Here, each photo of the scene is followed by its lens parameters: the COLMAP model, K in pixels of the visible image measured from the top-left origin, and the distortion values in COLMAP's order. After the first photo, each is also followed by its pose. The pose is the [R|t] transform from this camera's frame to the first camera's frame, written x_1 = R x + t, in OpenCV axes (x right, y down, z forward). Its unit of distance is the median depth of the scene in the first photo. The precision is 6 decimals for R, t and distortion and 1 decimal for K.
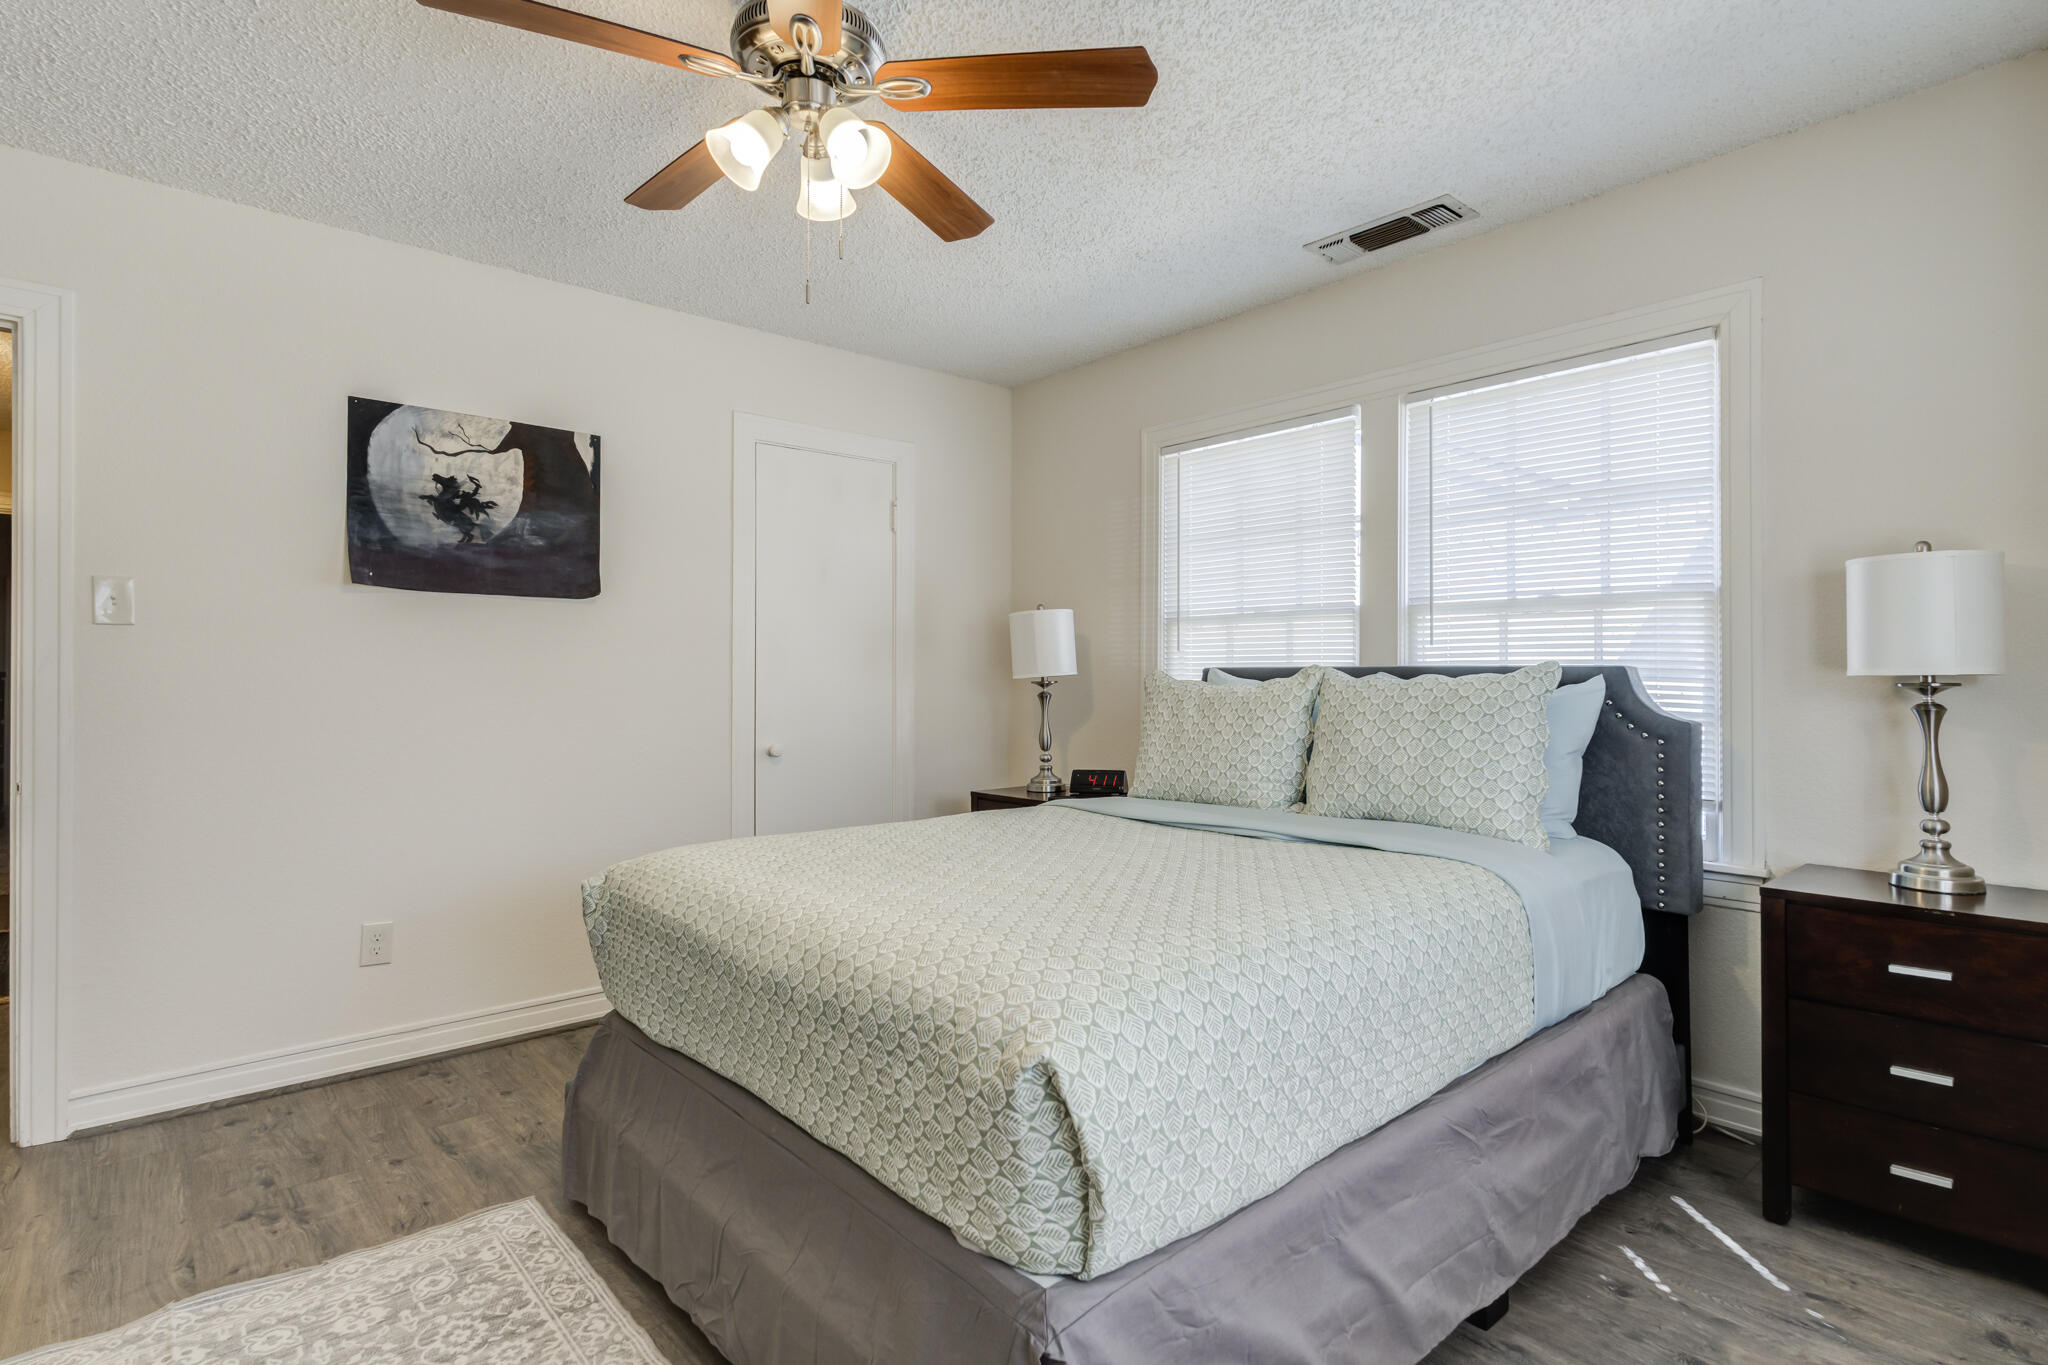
lens RADIAL K [[1108.6, 0, 1022.5], [0, 1108.6, 636.7], [0, 0, 1]] dist [0.005133, 0.000939]
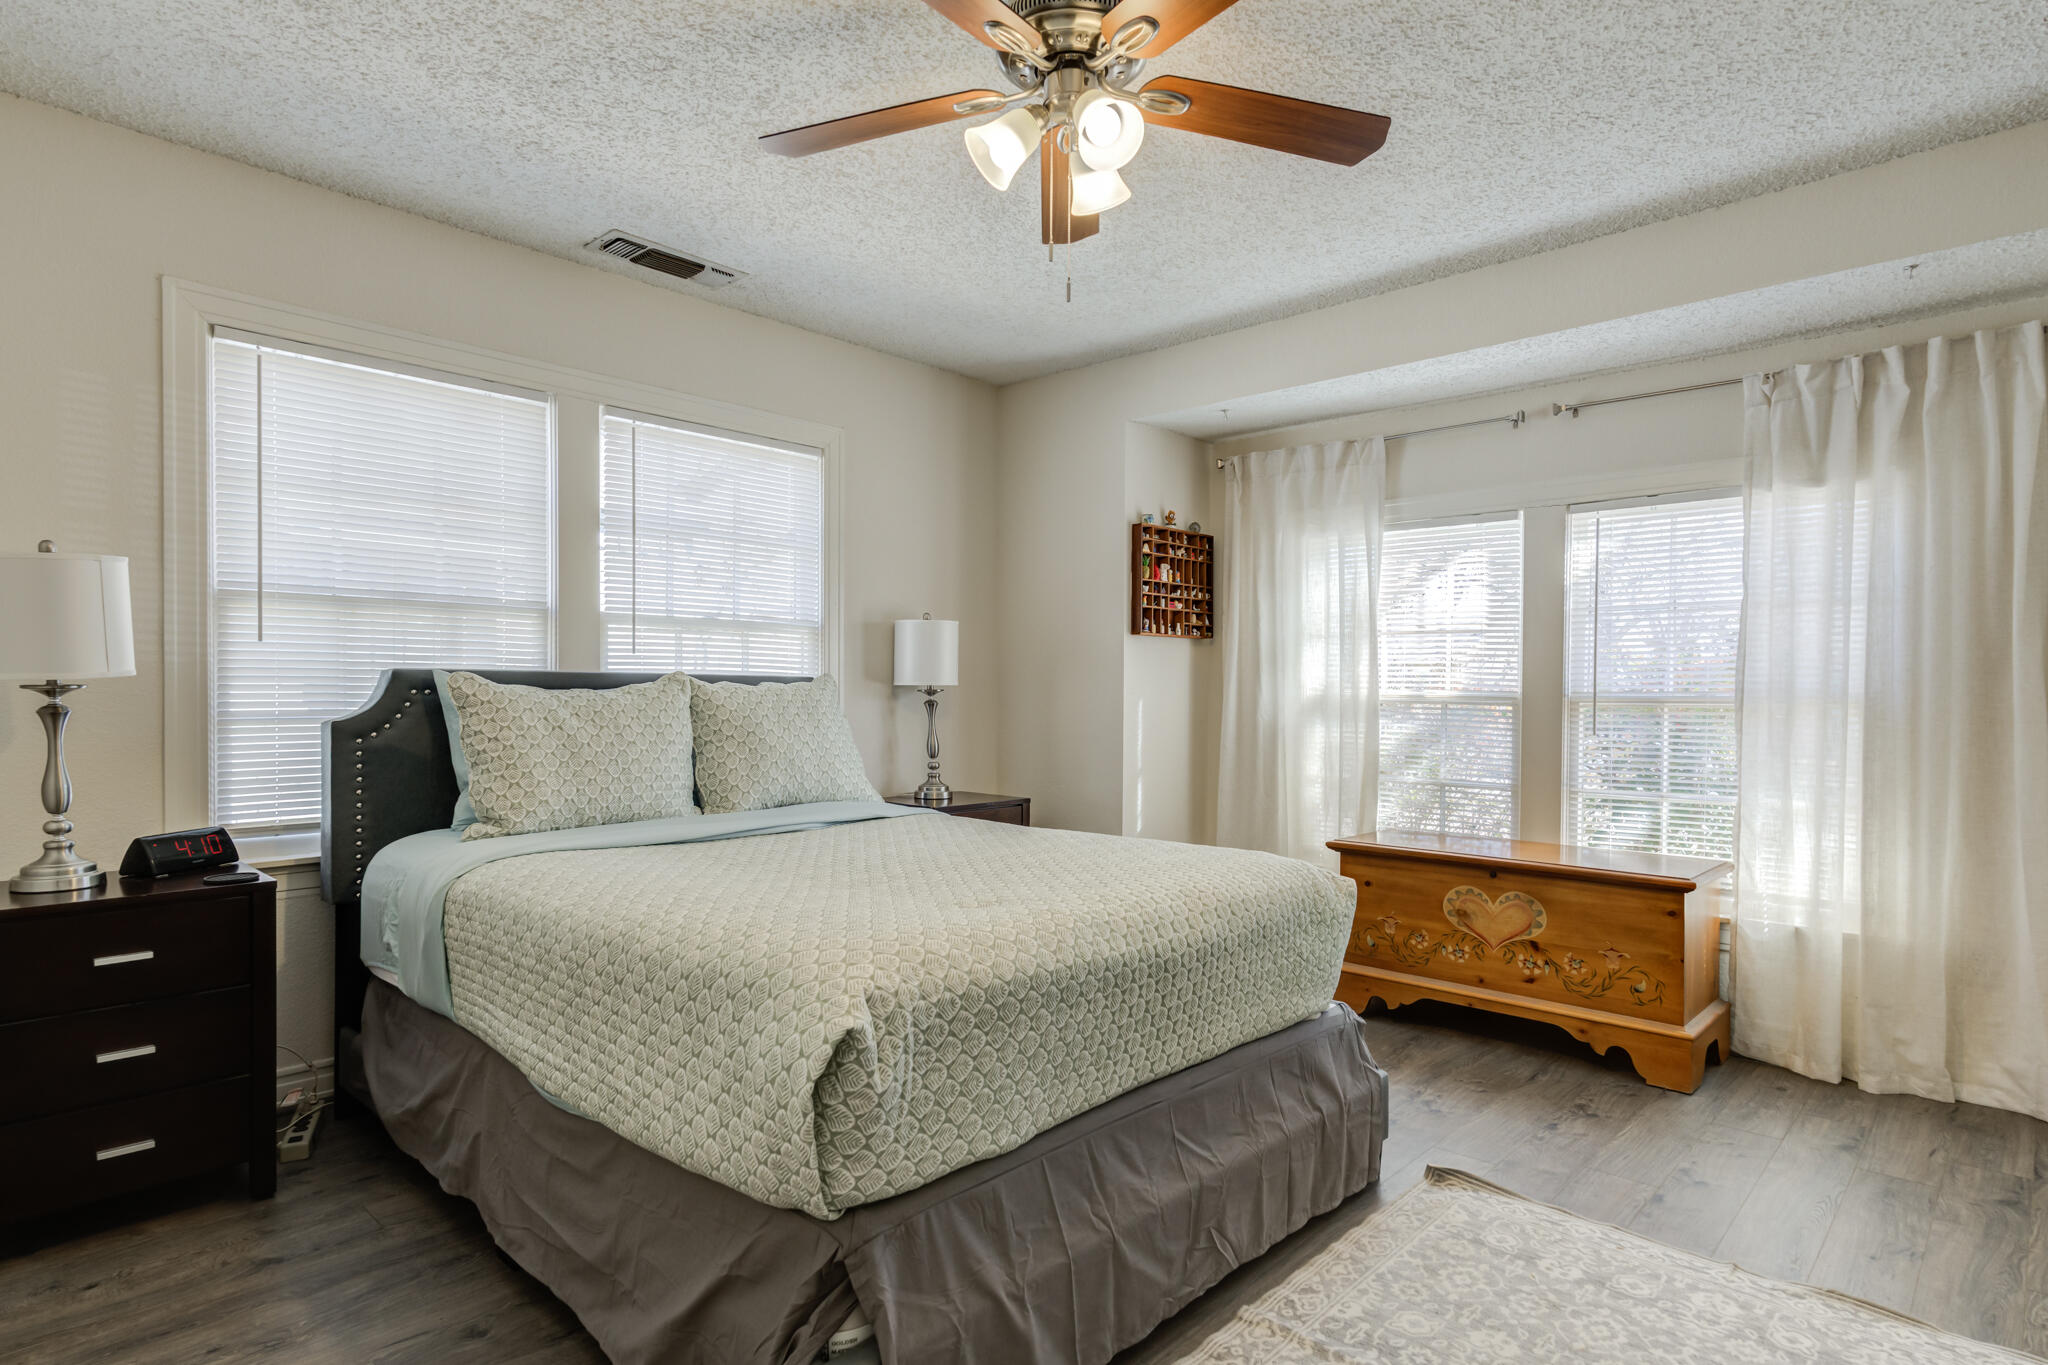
lens RADIAL K [[1053.7, 0, 1017.9], [0, 1053.7, 665.2], [0, 0, 1]] dist [0.010046, 0.000764]
pose [[-0.098571, 0.019897, 0.994931, -0.661414], [-0.045490, 0.998665, -0.024479, 0.026808], [-0.994090, -0.047672, -0.097534, 0.714044]]
